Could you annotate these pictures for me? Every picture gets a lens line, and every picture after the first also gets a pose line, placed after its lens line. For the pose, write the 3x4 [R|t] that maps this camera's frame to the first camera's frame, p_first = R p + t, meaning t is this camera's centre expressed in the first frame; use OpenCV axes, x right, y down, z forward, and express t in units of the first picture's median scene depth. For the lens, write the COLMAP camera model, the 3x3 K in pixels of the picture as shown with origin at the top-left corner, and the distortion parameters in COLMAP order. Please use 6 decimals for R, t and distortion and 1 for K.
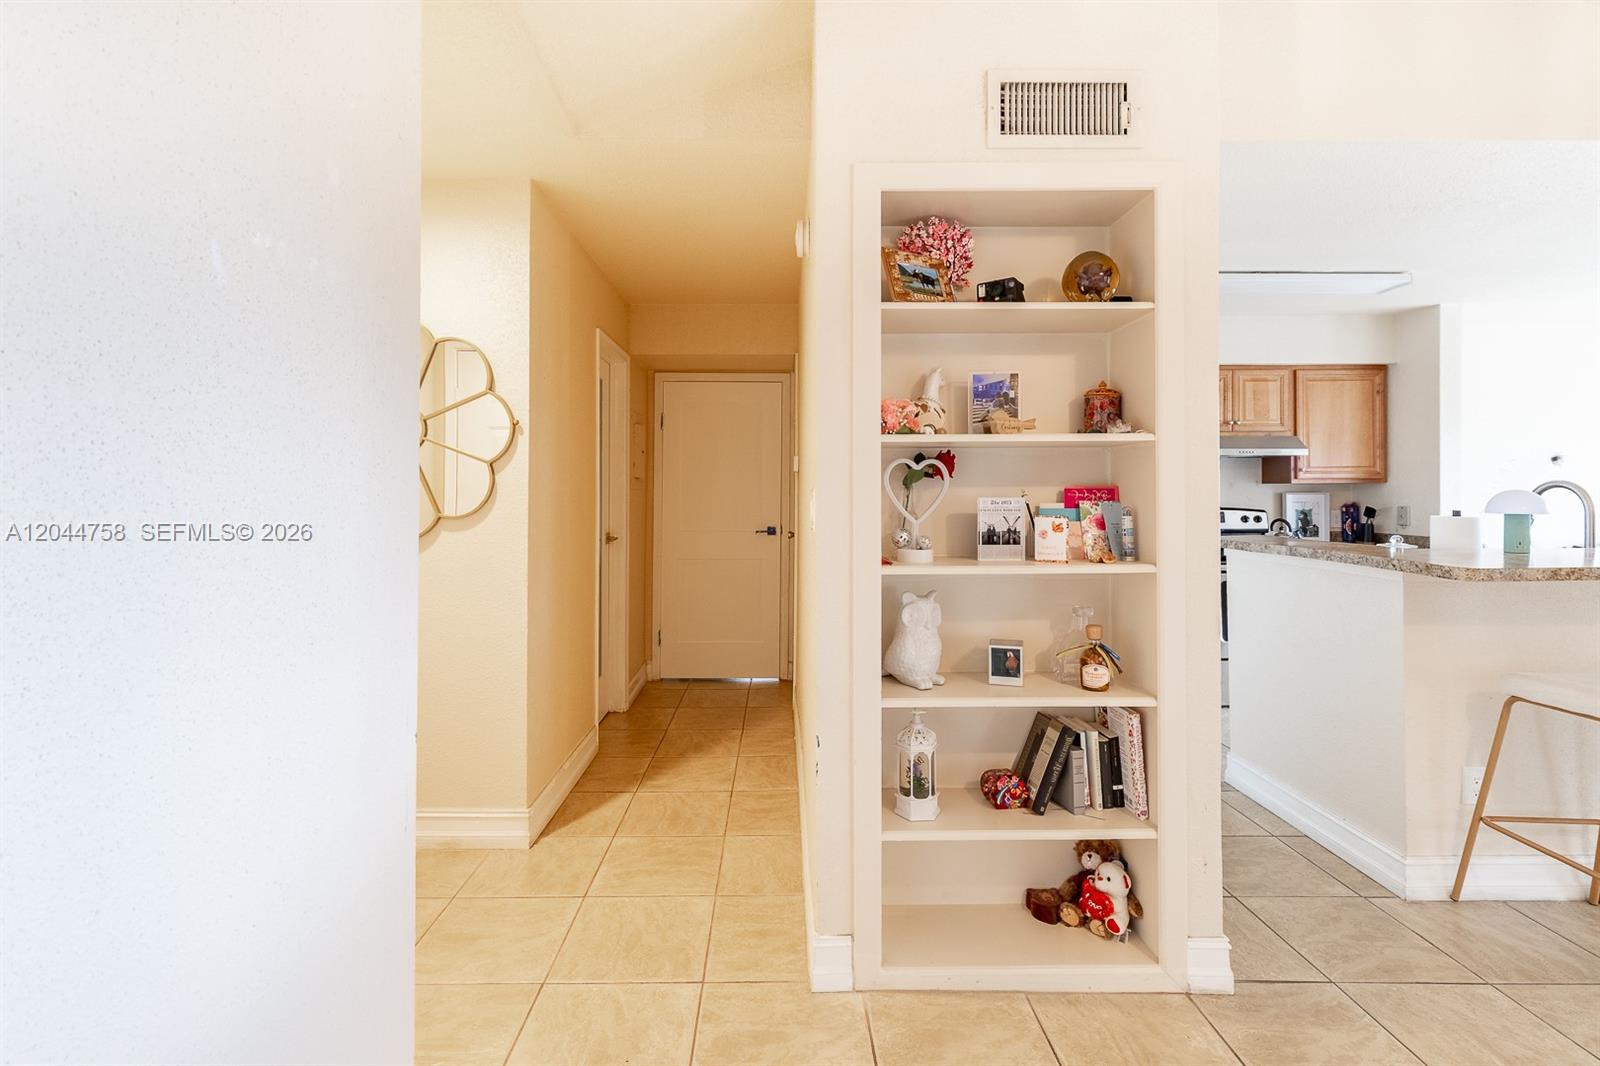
lens RADIAL K [[733.9, 0, 782.4], [0, 733.9, 484.7], [0, 0, 1]] dist [0.001961, 0.000878]
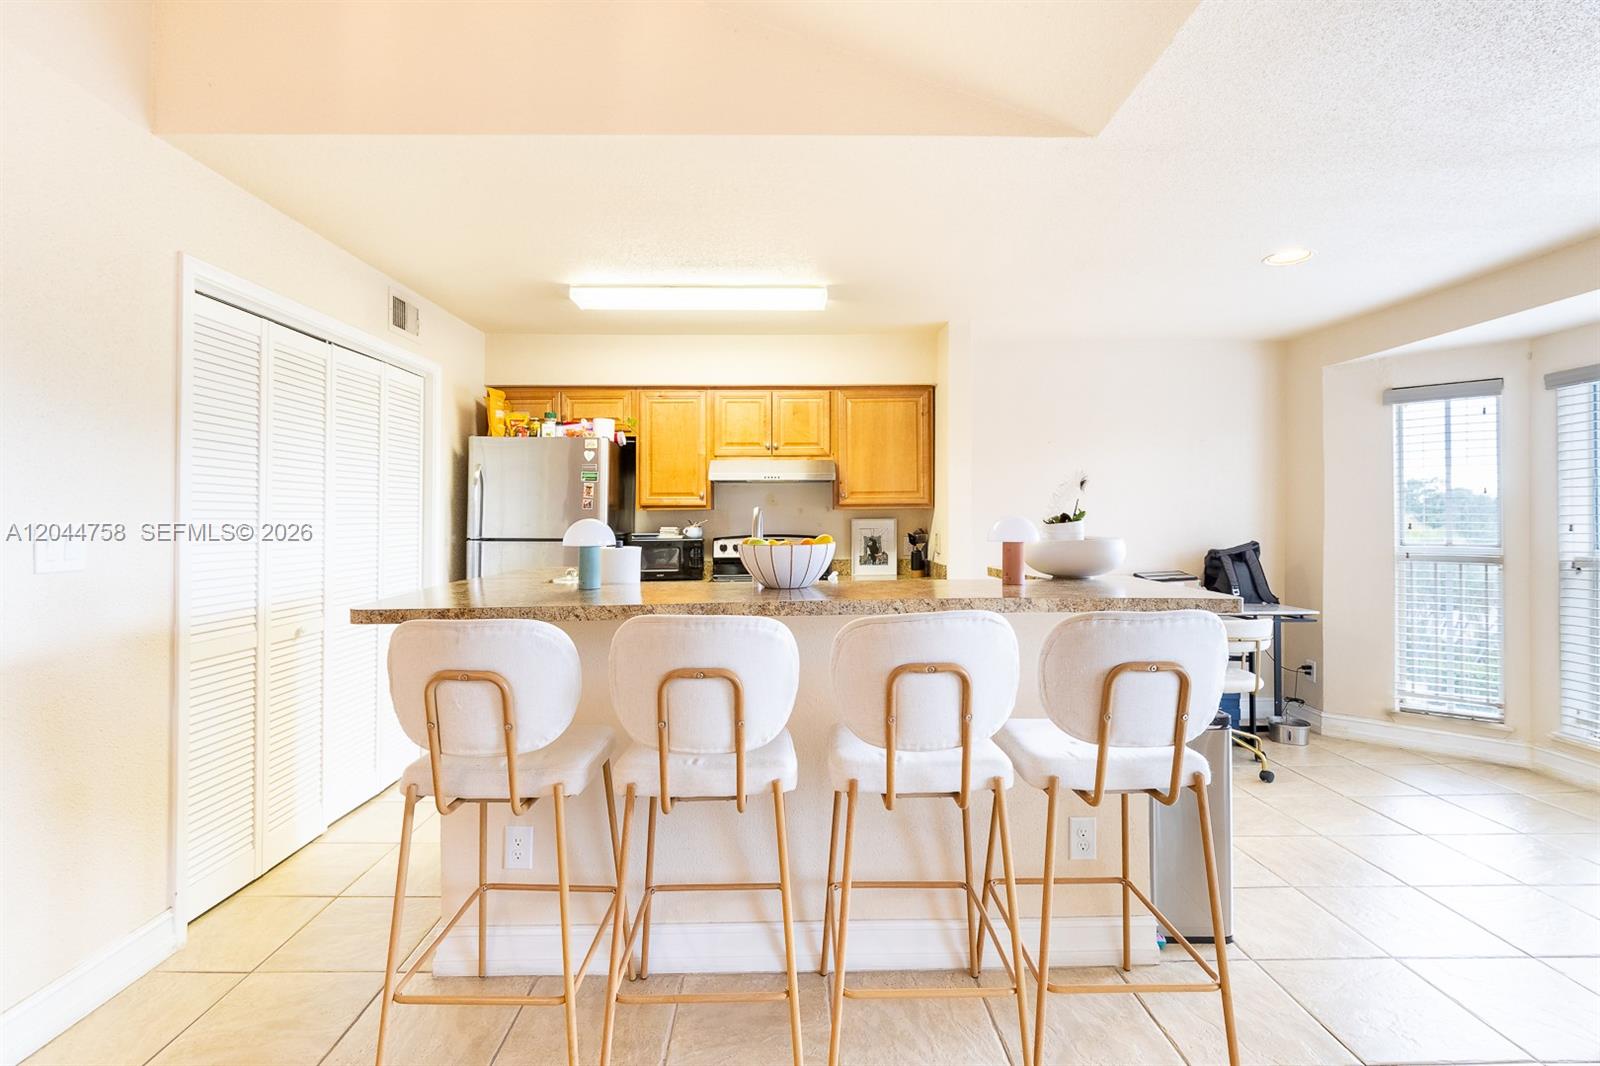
lens RADIAL K [[727.5, 0, 800.2], [0, 727.5, 502.5], [0, 0, 1]] dist [0.000676, -0.000083]
pose [[0.999982, -0.003654, 0.004672, 0.647361], [0.003700, 0.999943, -0.009974, -0.001424], [-0.004635, 0.009992, 0.999939, 0.052196]]
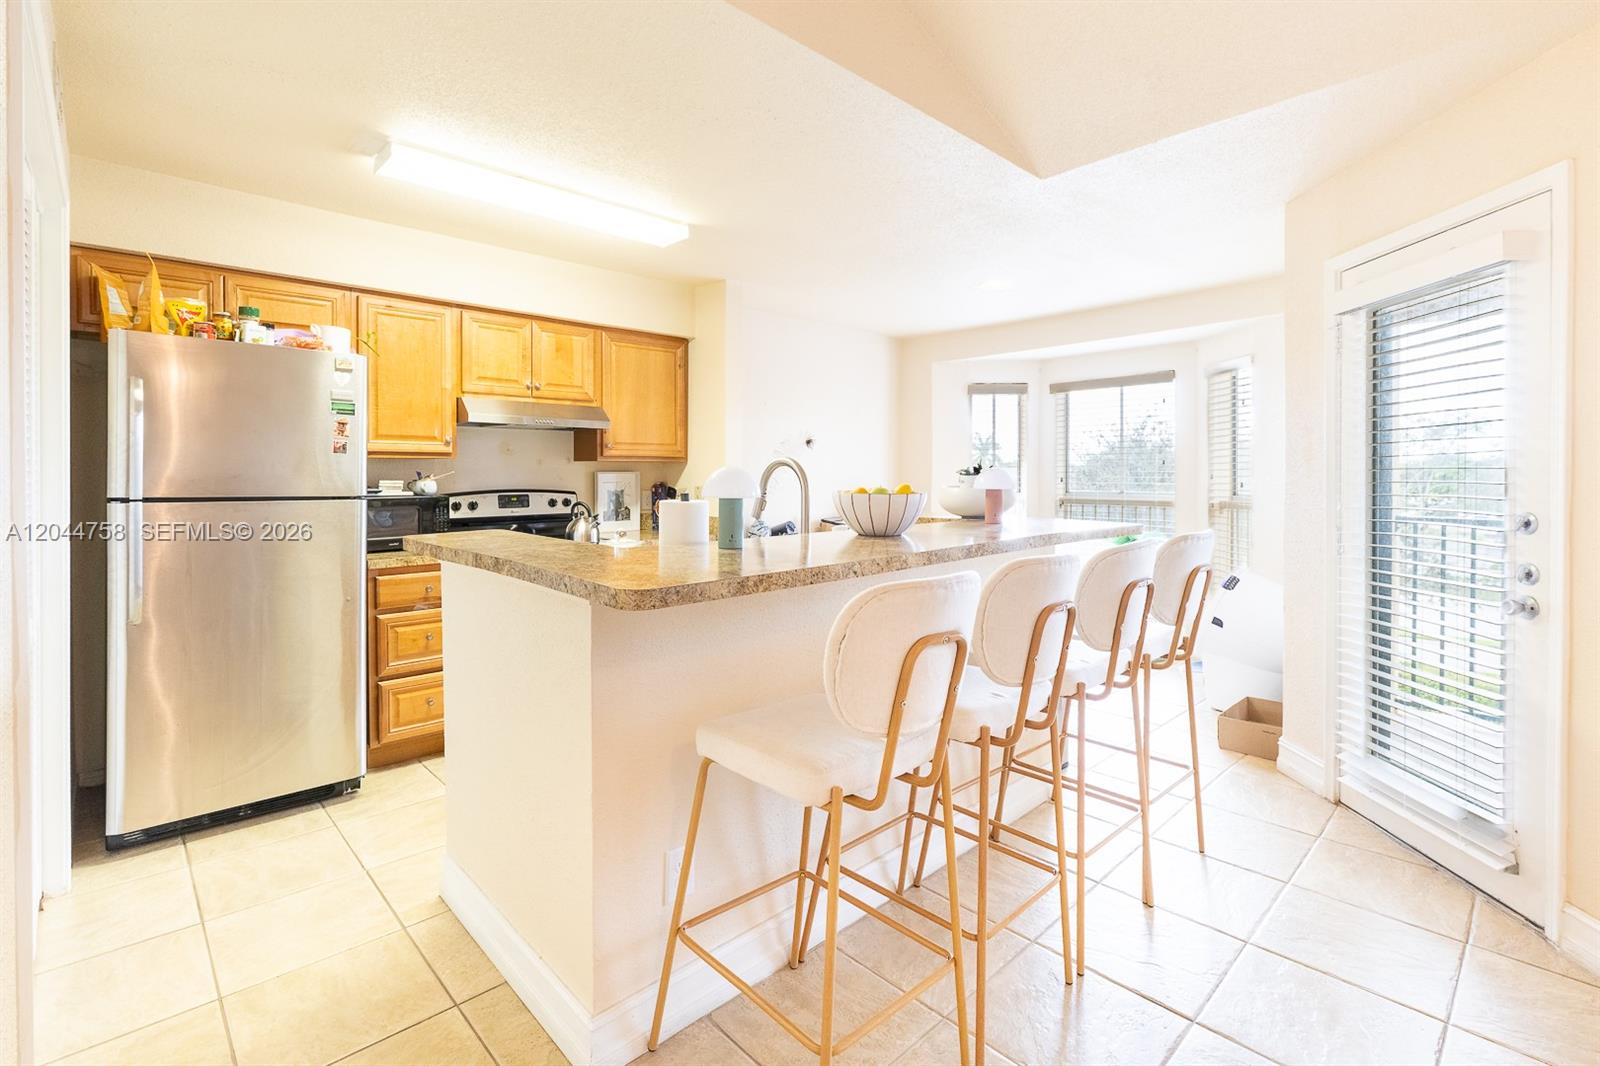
lens RADIAL K [[733.9, 0, 782.4], [0, 733.9, 484.7], [0, 0, 1]] dist [0.001961, 0.000878]
pose [[0.740310, -0.007913, 0.672219, 0.269569], [-0.008984, 0.999725, 0.021662, 0.005657], [-0.672205, -0.022075, 0.740035, 0.205812]]
